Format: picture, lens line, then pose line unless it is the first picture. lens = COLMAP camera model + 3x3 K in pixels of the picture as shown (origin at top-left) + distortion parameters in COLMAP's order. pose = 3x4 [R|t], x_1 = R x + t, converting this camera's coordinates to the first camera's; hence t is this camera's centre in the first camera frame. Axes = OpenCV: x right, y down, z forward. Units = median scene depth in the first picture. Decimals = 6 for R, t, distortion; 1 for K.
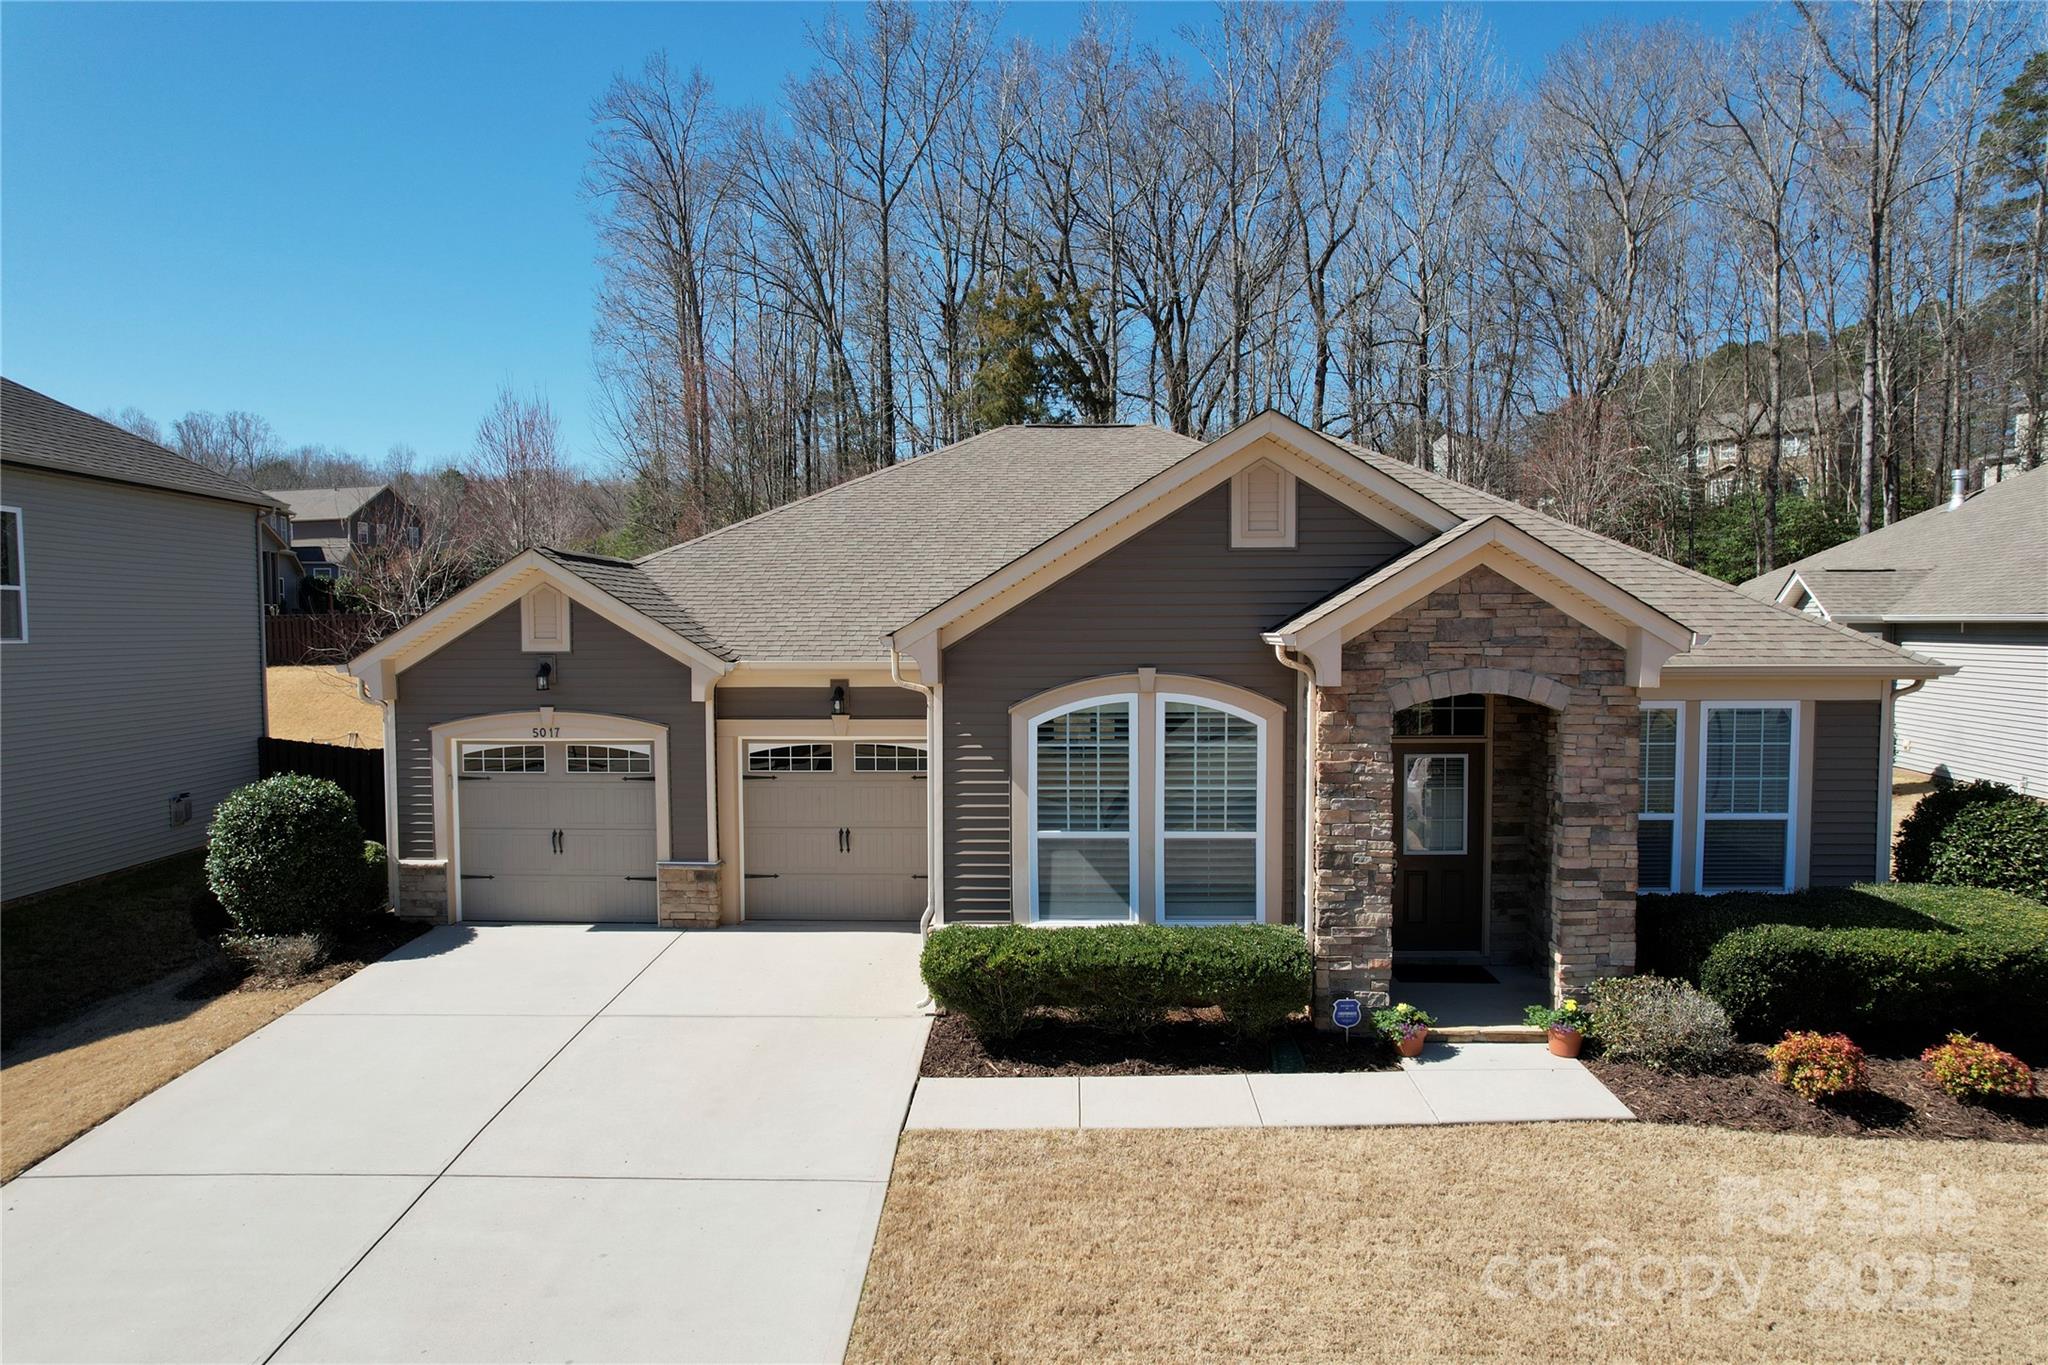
lens RADIAL K [[1299.2, 0, 1024.0], [0, 1299.2, 682.5], [0, 0, 1]] dist [-0.076928, 0.074177]
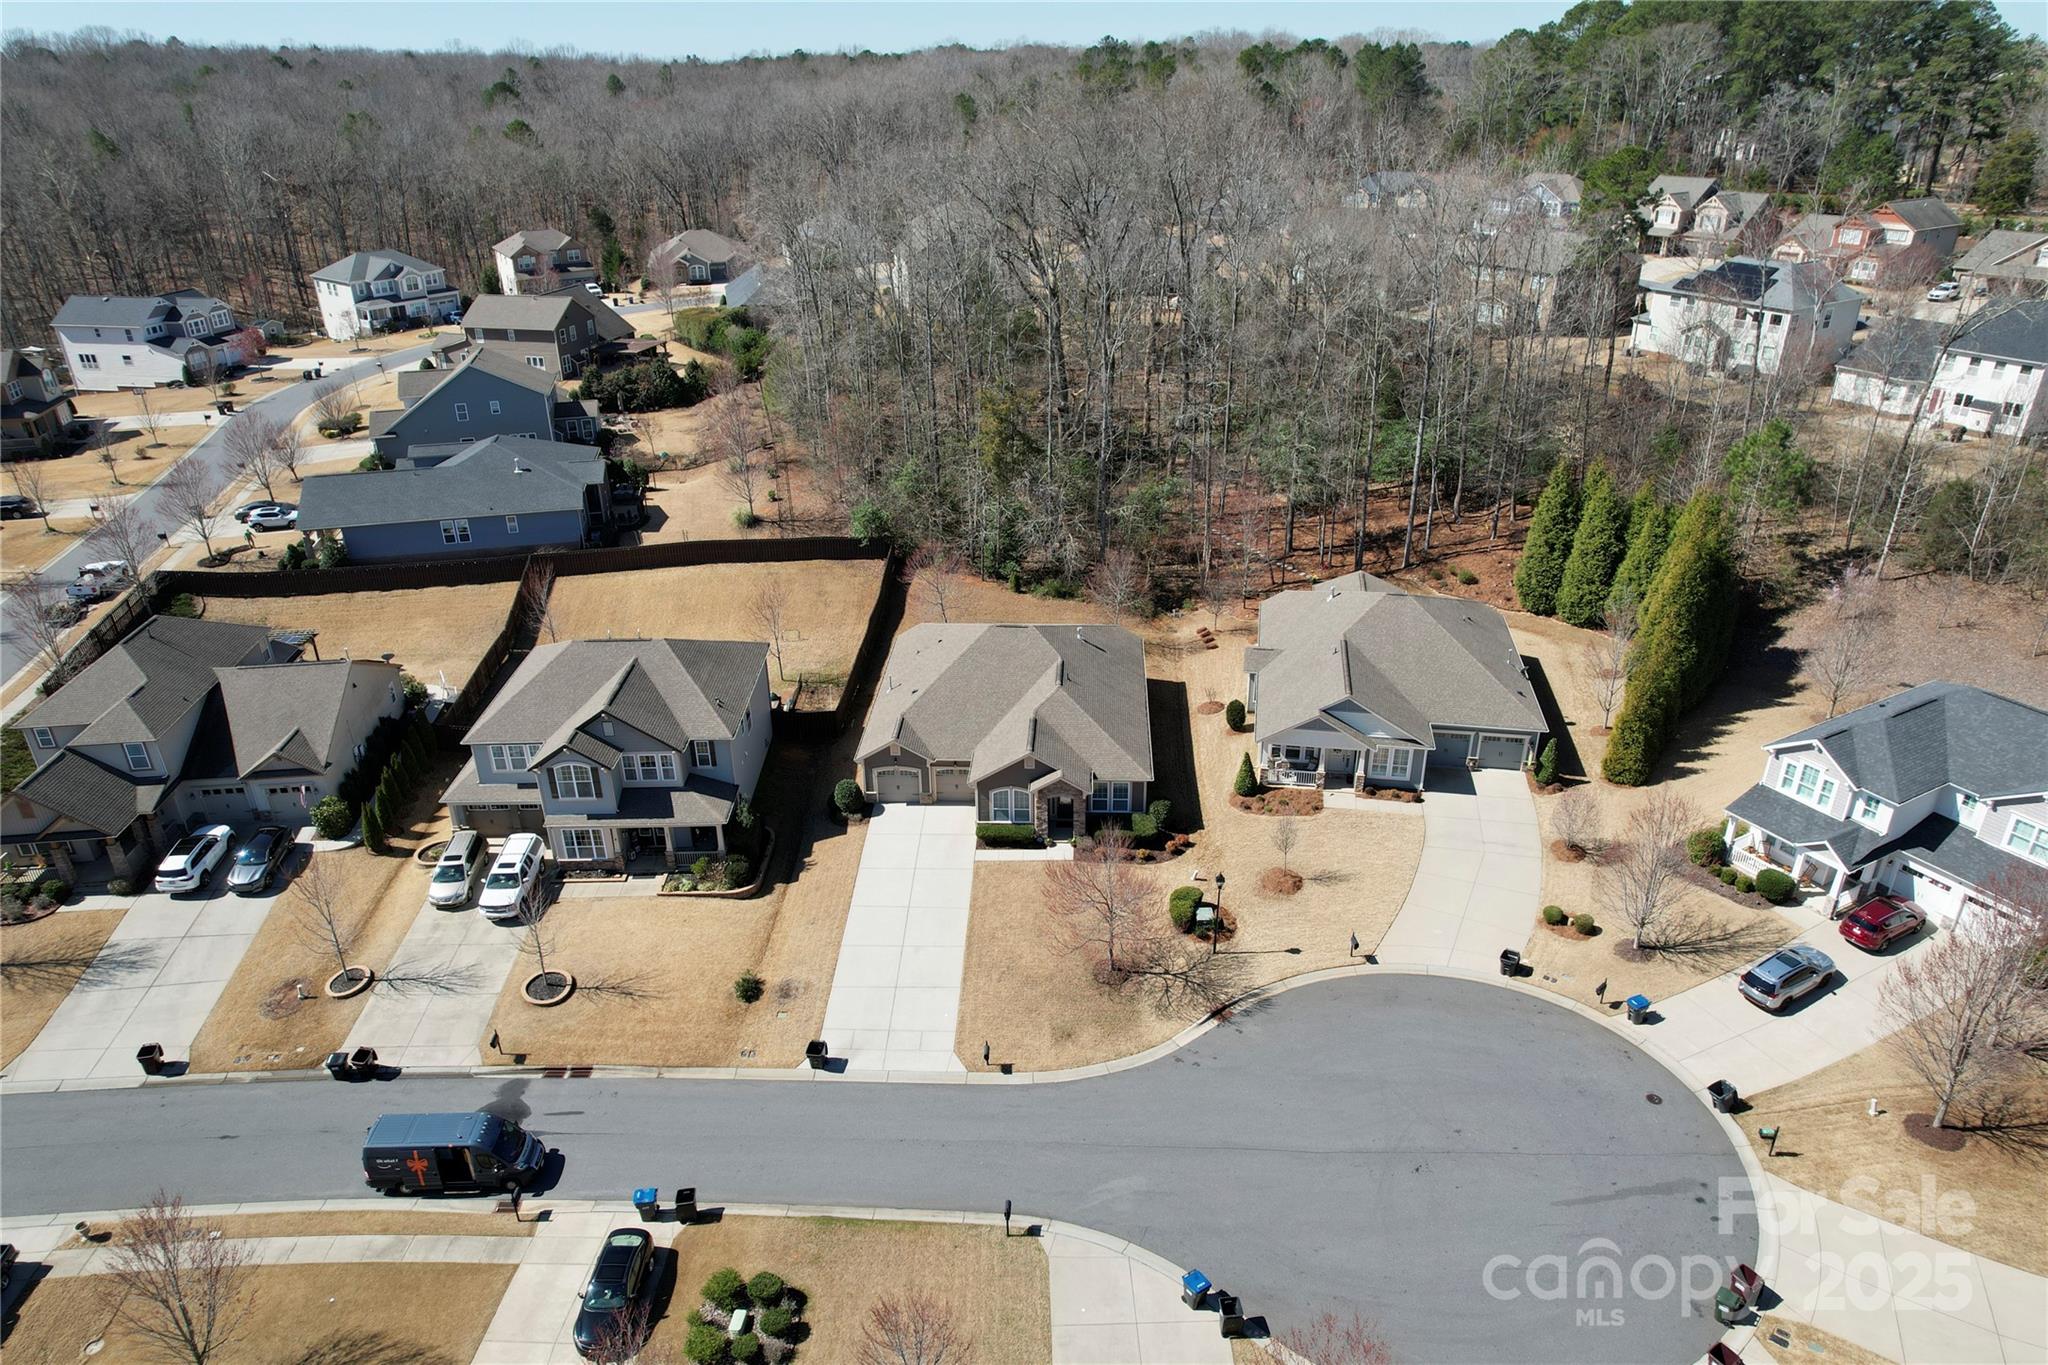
lens RADIAL K [[1299.2, 0, 1024.0], [0, 1299.2, 682.5], [0, 0, 1]] dist [-0.076928, 0.074177]
pose [[0.999951, -0.002953, -0.009486, 0.215367], [0.006320, 0.925782, 0.378005, -2.774830], [0.007666, -0.378047, 0.925755, -4.485049]]
